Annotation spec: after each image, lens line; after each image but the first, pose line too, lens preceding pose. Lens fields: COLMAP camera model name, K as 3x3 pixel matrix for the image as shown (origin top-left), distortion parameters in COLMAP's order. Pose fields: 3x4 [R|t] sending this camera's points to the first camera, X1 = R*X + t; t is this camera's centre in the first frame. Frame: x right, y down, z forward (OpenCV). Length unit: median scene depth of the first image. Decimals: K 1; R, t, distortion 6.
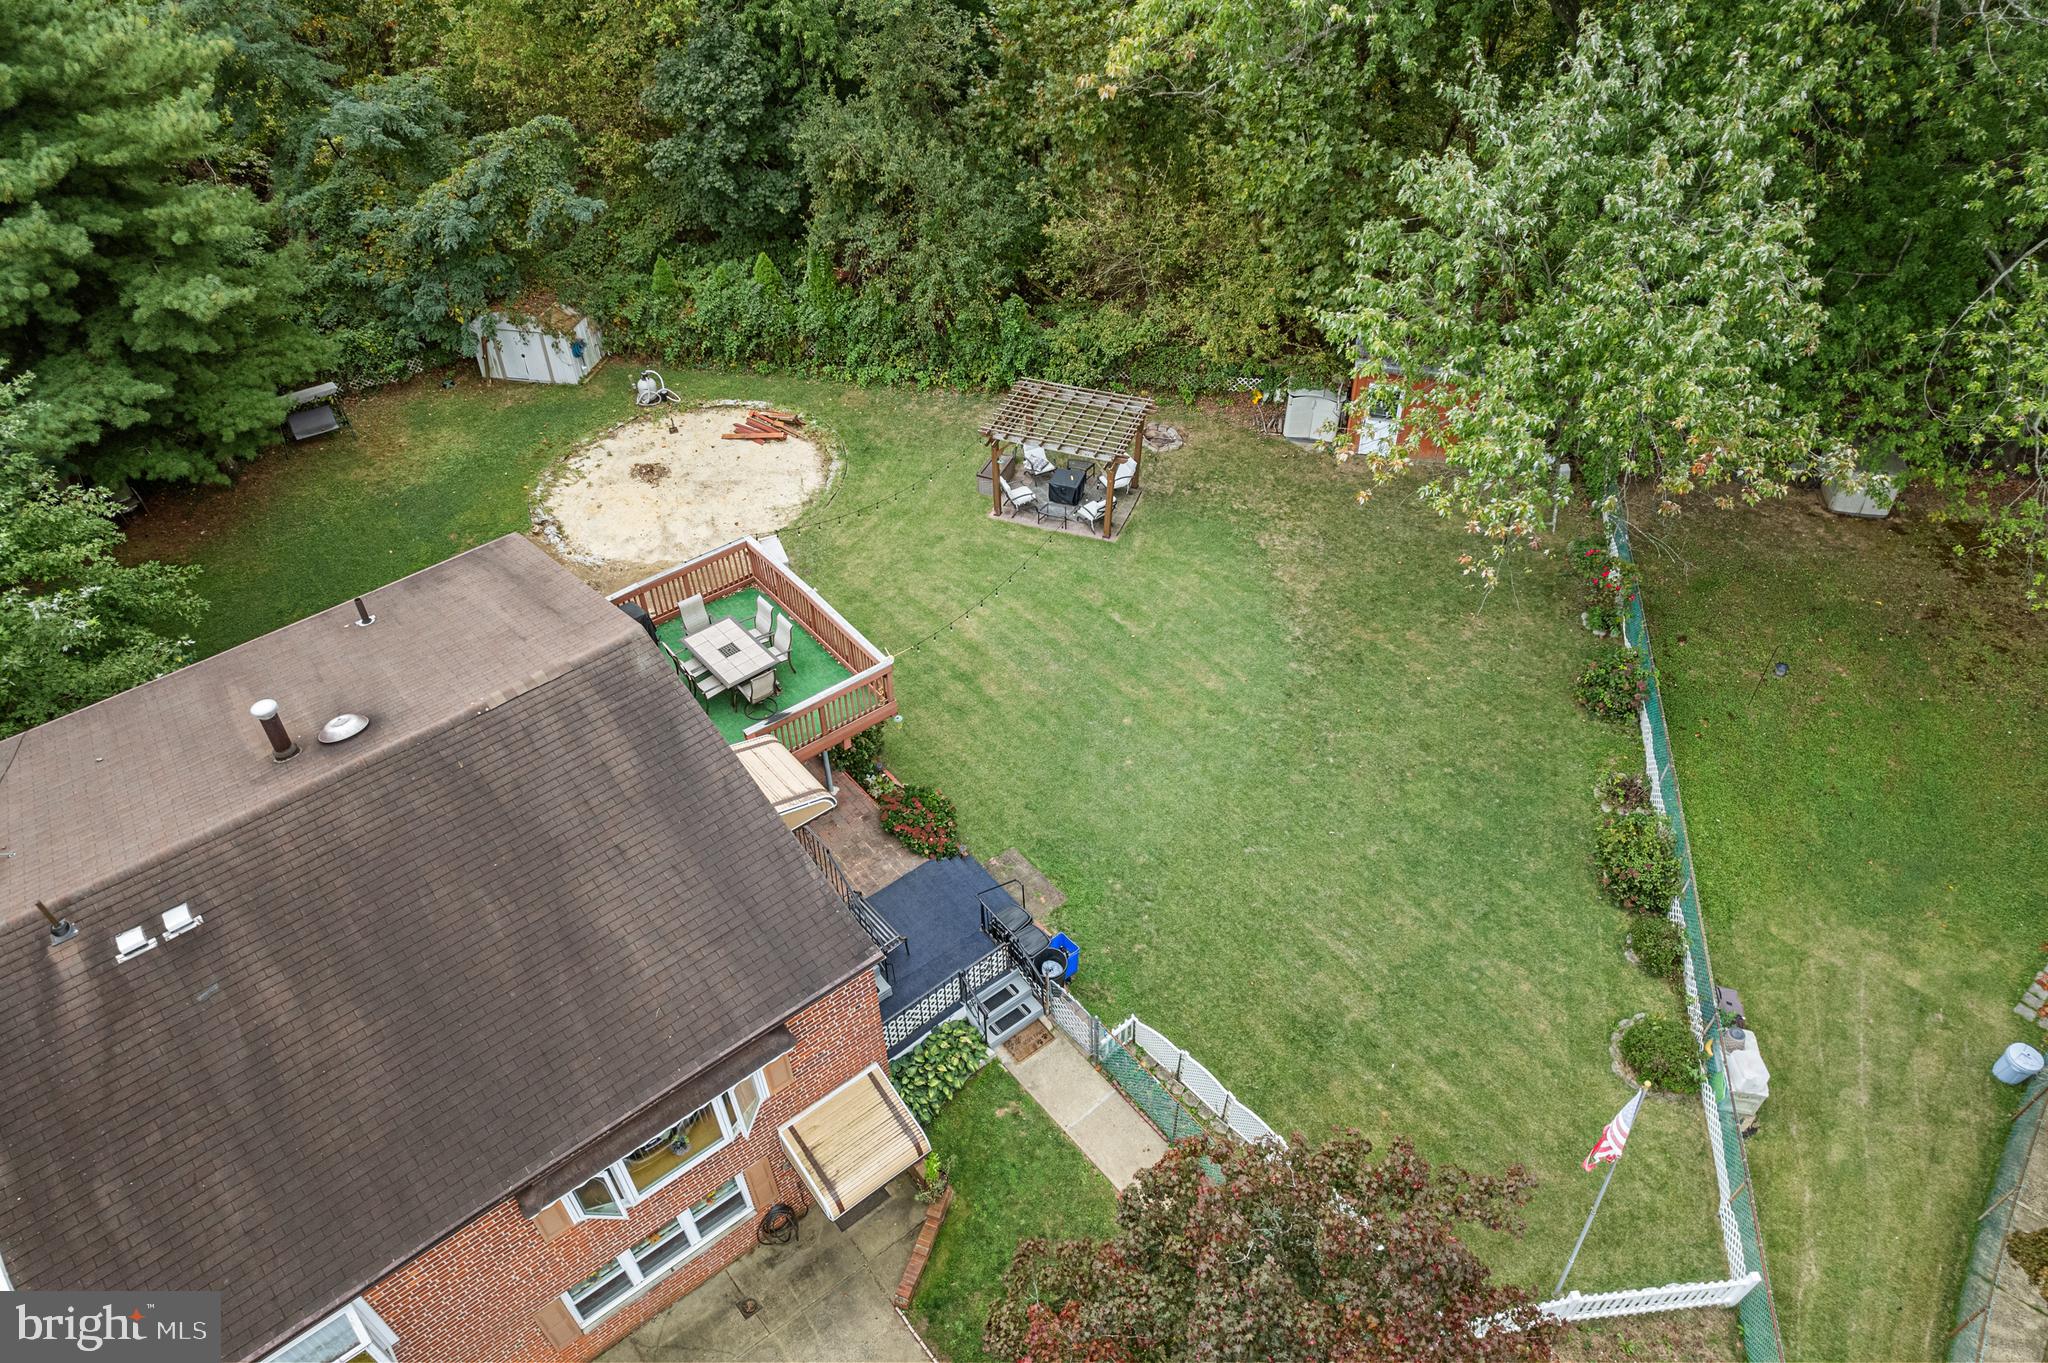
lens RADIAL K [[1307.4, 0, 1037.6], [0, 1307.4, 678.1], [0, 0, 1]] dist [-0.066223, 0.055429]
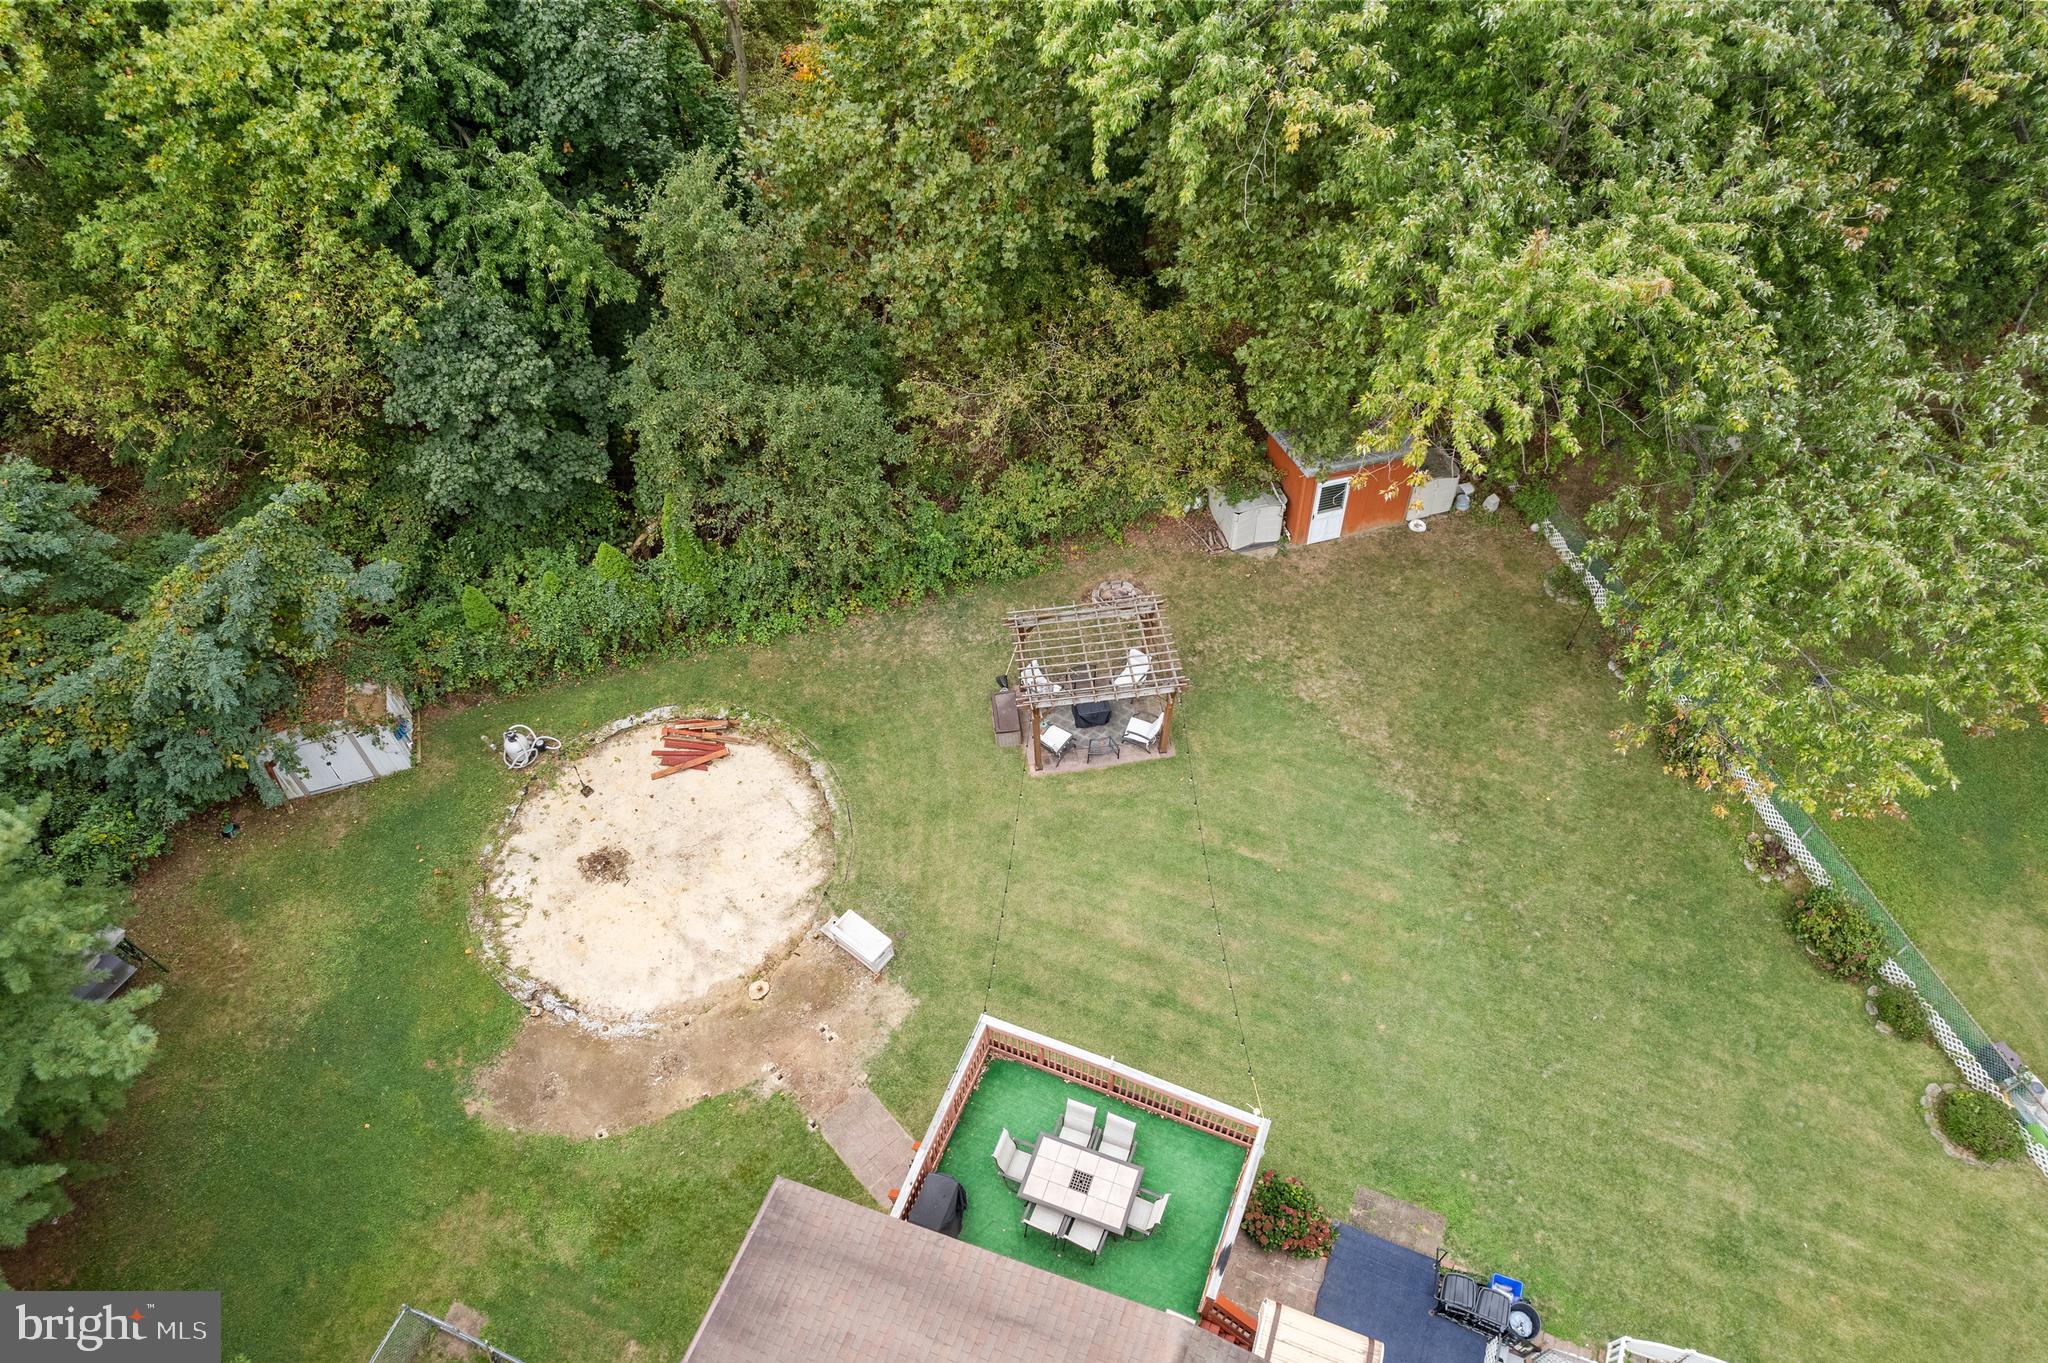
lens RADIAL K [[1307.4, 0, 1037.6], [0, 1307.4, 678.1], [0, 0, 1]] dist [-0.066223, 0.055429]
pose [[0.876628, -0.372016, 0.305168, -0.282124], [0.324687, 0.925411, 0.195427, -0.357914], [-0.355108, -0.072233, 0.932031, 0.165845]]
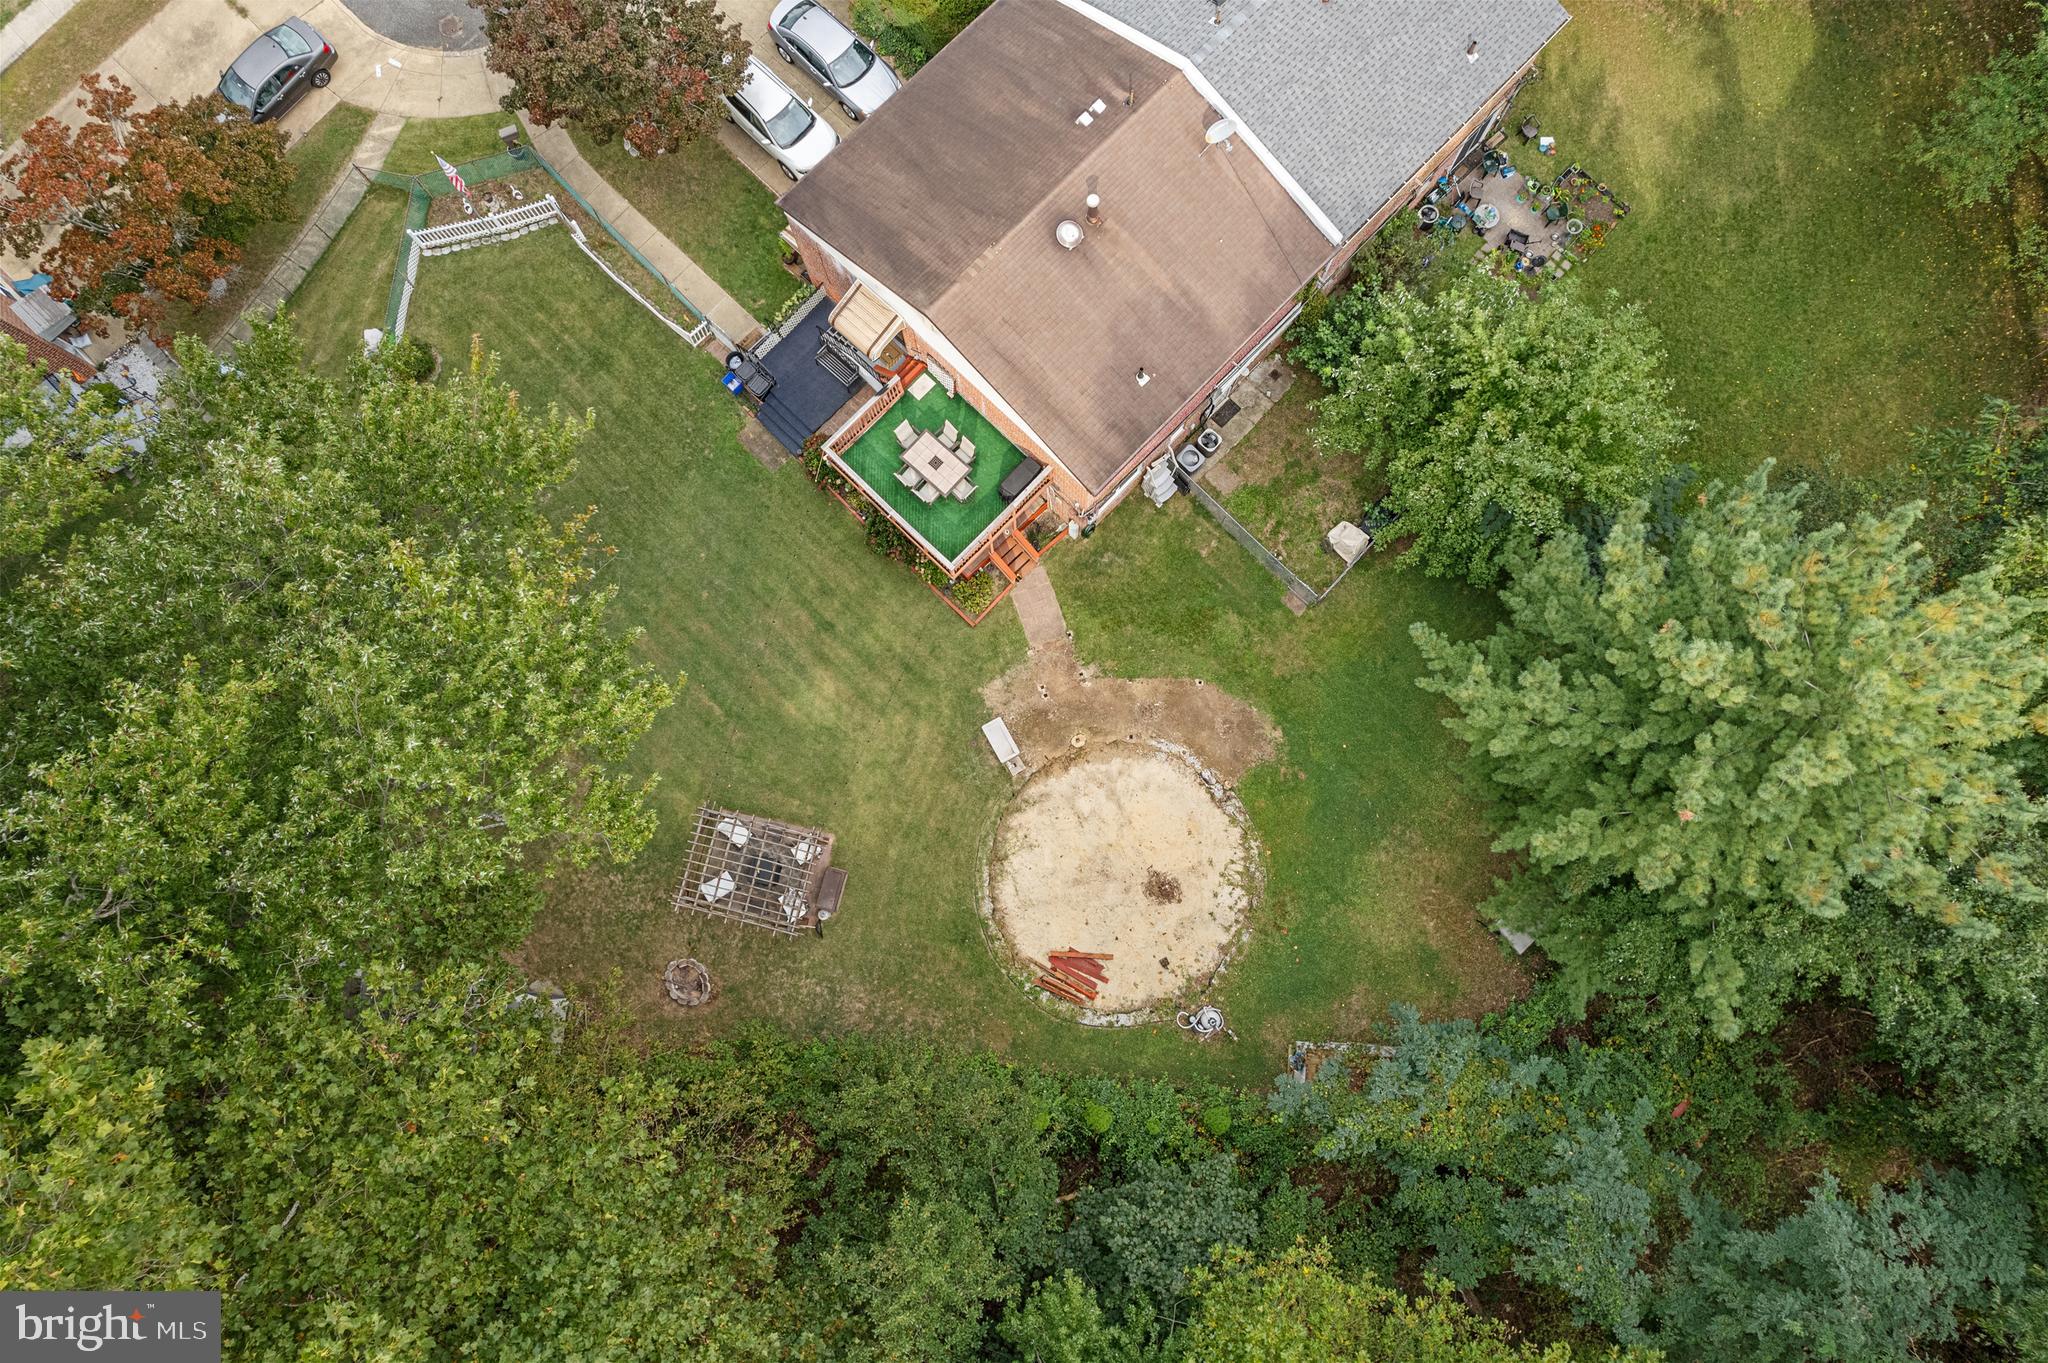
lens RADIAL K [[1307.4, 0, 1037.6], [0, 1307.4, 678.1], [0, 0, 1]] dist [-0.066223, 0.055429]
pose [[-0.993299, 0.115186, -0.009445, -0.219413], [-0.071752, -0.550555, 0.831710, -1.006310], [0.090601, 0.826814, 0.555131, 0.267048]]
